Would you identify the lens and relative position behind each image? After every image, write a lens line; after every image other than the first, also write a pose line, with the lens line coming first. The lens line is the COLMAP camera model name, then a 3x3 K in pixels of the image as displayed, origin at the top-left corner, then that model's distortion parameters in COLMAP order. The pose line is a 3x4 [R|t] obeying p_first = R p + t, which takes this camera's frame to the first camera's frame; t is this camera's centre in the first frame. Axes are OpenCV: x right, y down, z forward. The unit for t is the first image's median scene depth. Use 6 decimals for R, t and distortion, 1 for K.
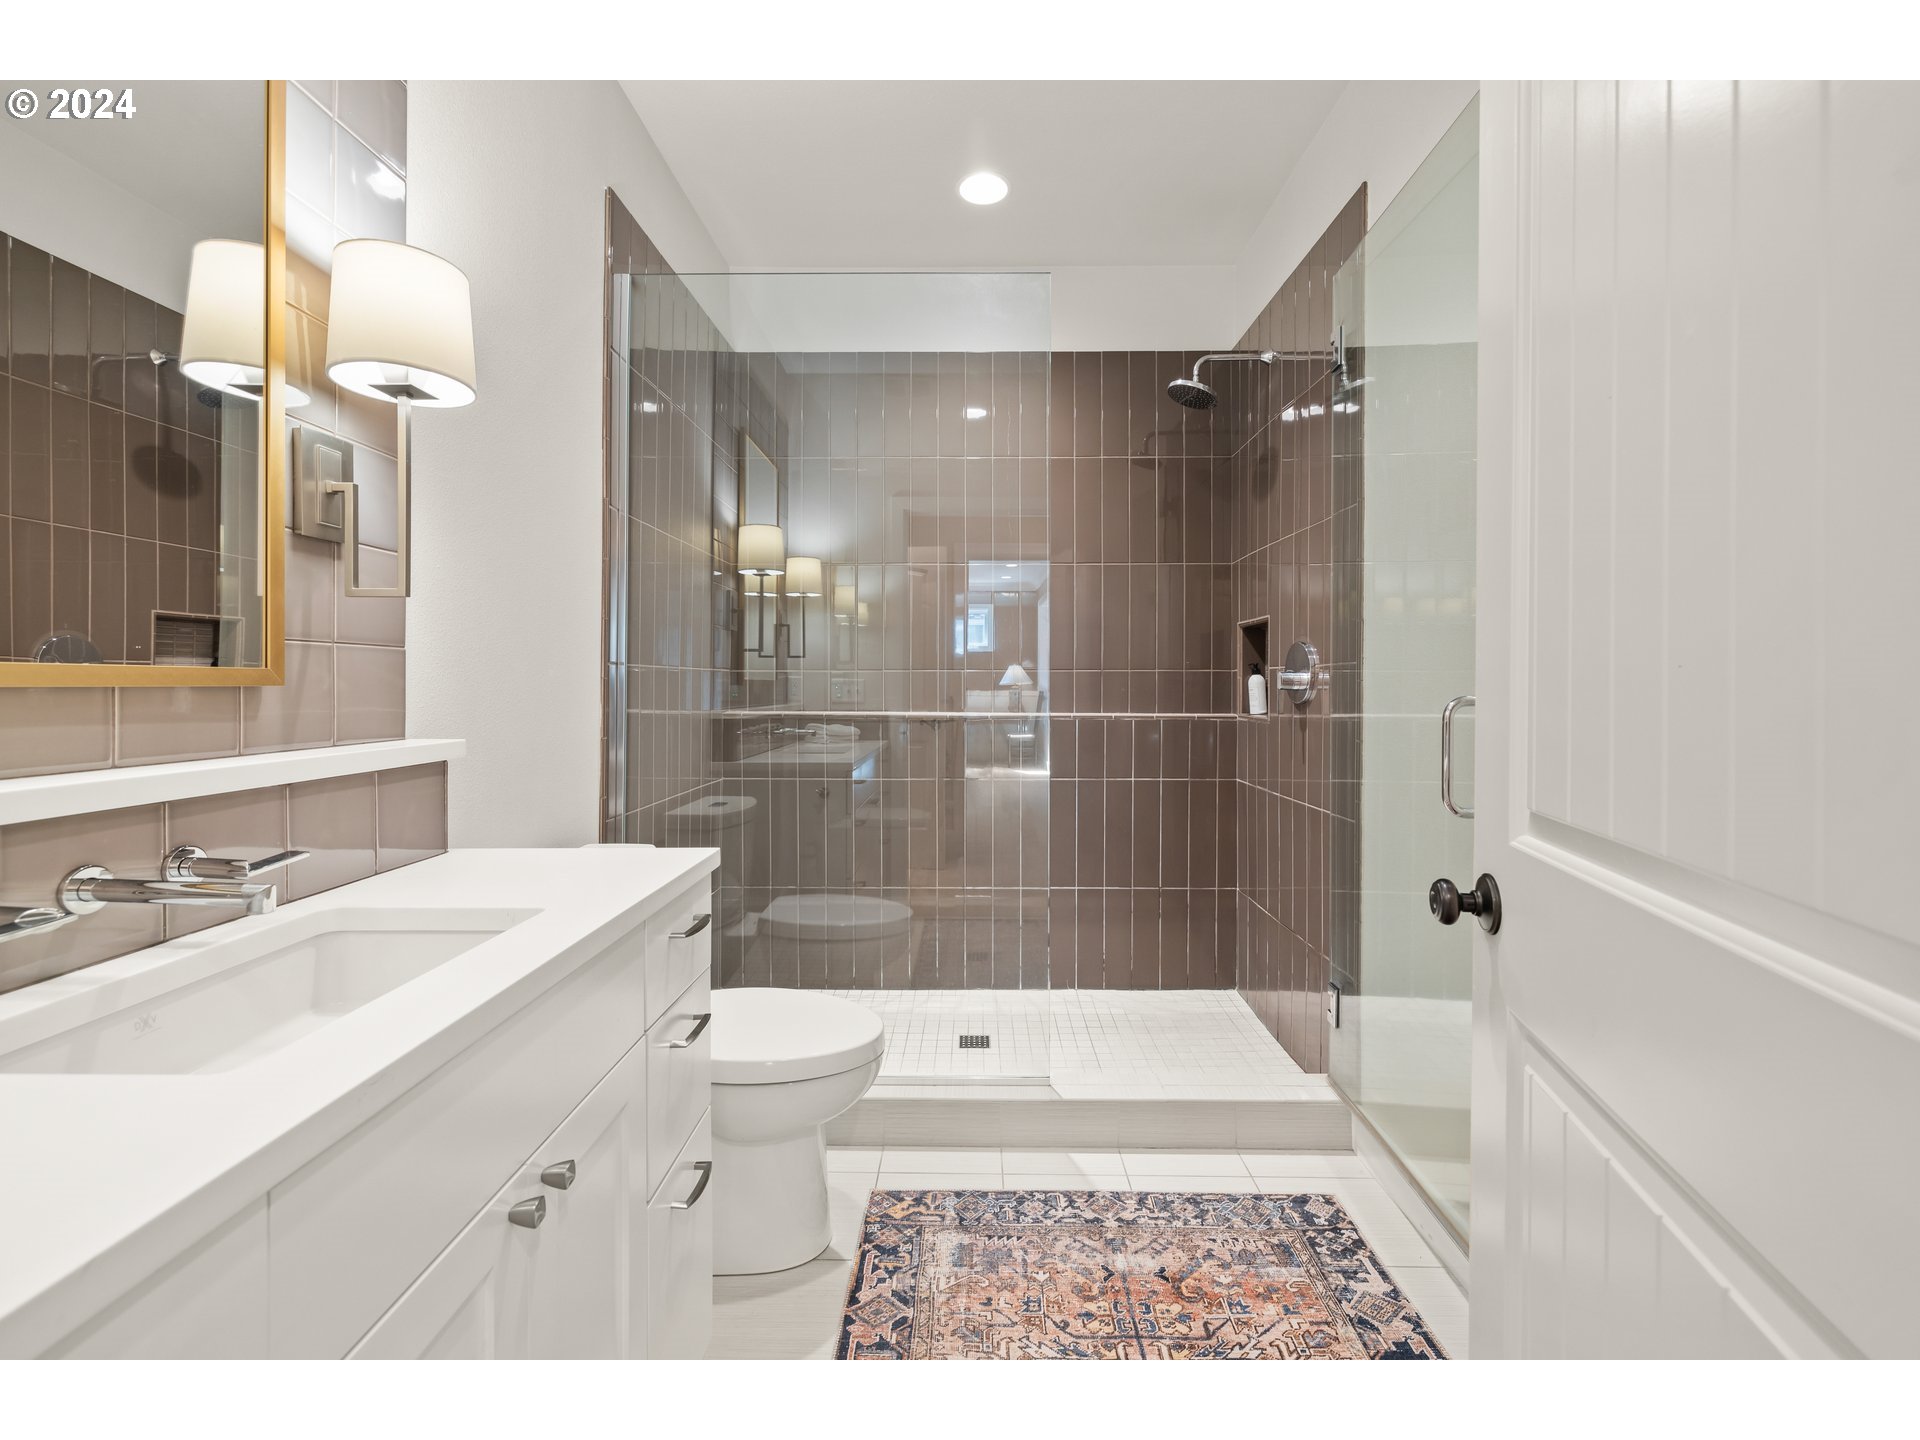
lens RADIAL K [[819.5, 0, 968.9], [0, 819.5, 686.3], [0, 0, 1]] dist [0.001107, -0.000198]
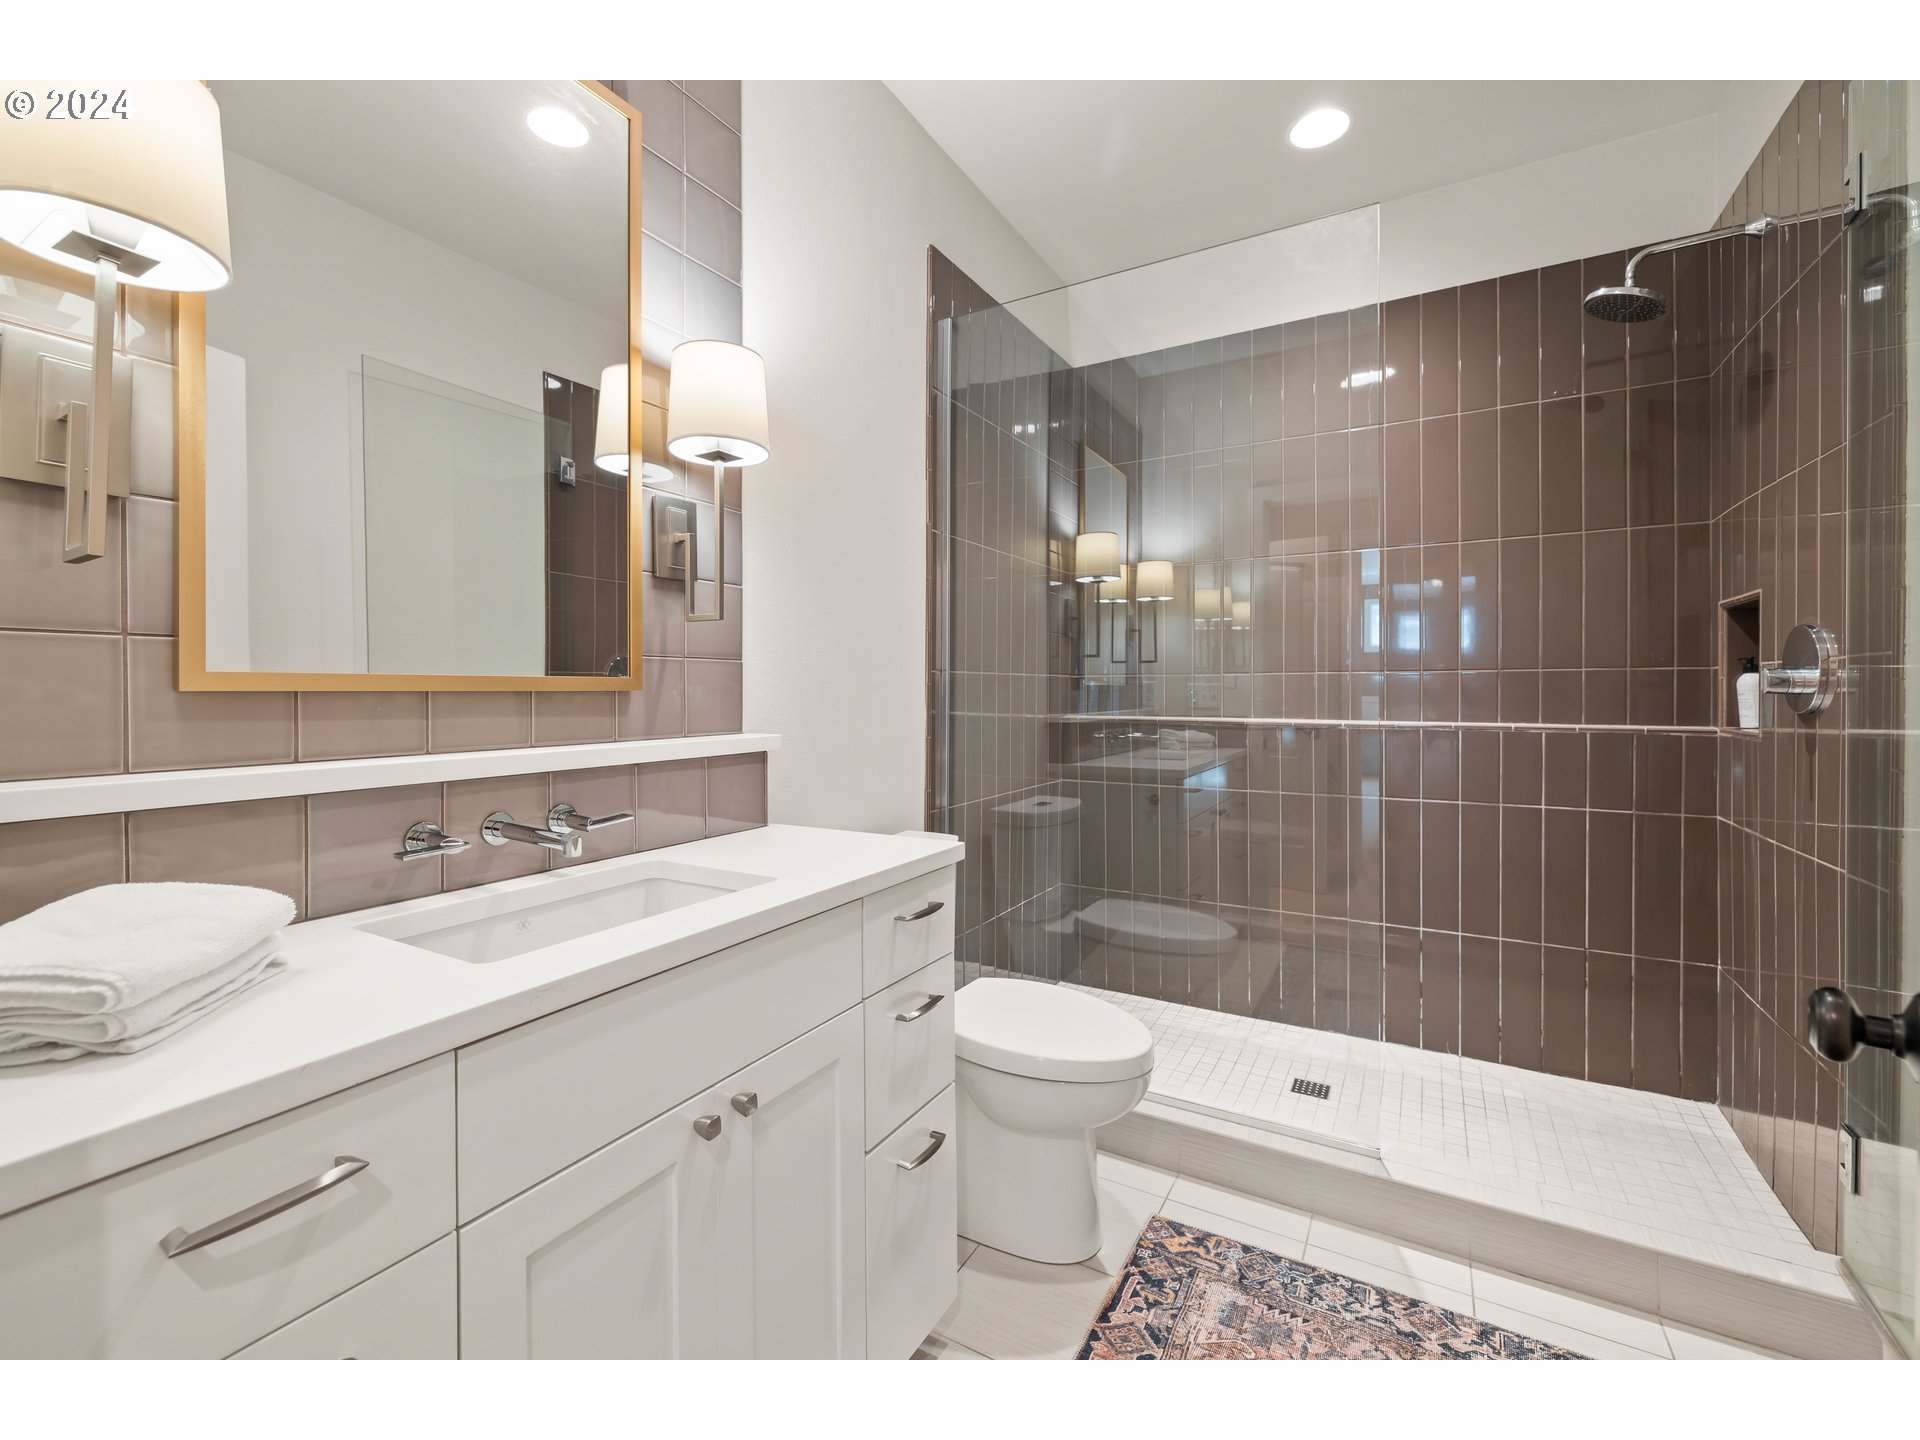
lens RADIAL K [[812.7, 0, 960.4], [0, 812.7, 693.6], [0, 0, 1]] dist [0.002686, -0.000169]
pose [[0.870658, -0.001305, -0.491887, 0.137029], [0.002152, 0.999997, 0.001156, 0.002051], [0.491884, -0.002065, 0.870658, 0.052285]]
